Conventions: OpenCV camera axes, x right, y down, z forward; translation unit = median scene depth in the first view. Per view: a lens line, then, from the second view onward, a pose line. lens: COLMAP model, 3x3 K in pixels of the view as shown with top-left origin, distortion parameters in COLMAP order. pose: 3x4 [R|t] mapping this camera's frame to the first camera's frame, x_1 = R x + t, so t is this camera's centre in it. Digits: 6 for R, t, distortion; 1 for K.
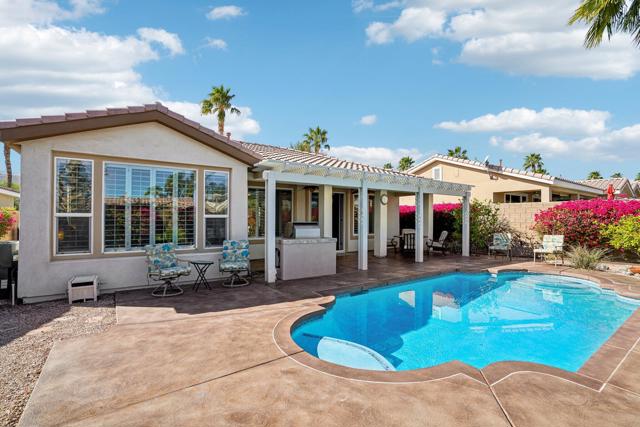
lens RADIAL K [[302.8, 0, 319.7], [0, 302.8, 211.4], [0, 0, 1]] dist [-0.037891, 0.007429]
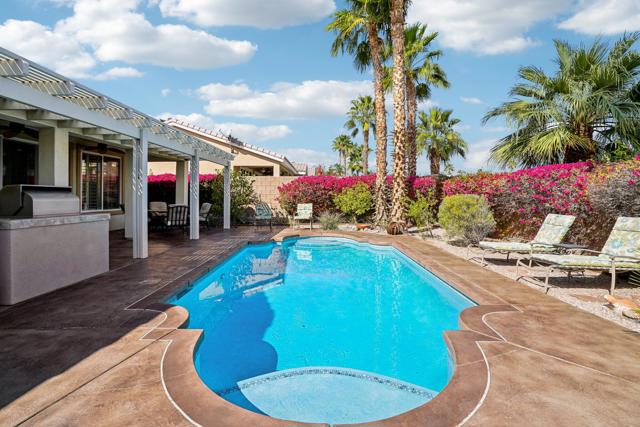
lens RADIAL K [[302.8, 0, 316.7], [0, 302.8, 193.9], [0, 0, 1]] dist [-0.037891, 0.007429]
pose [[0.583418, 0.004242, 0.812161, -0.177710], [-0.019198, 0.999779, 0.008569, 0.033313], [-0.811945, -0.020591, 0.583371, 0.290738]]
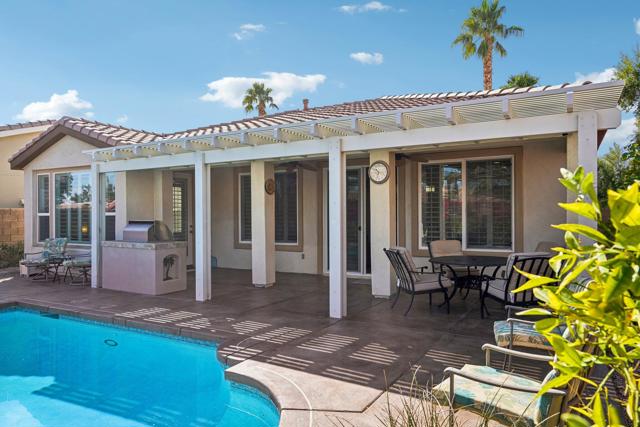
lens RADIAL K [[440.1, 0, 315.8], [0, 440.1, 210.9], [0, 0, 1]] dist [-0.009443, -0.002148]
pose [[0.421982, -0.013151, -0.906509, 1.047355], [0.028273, 0.999599, -0.001341, 0.022394], [0.906163, -0.025064, 0.422185, 0.859712]]
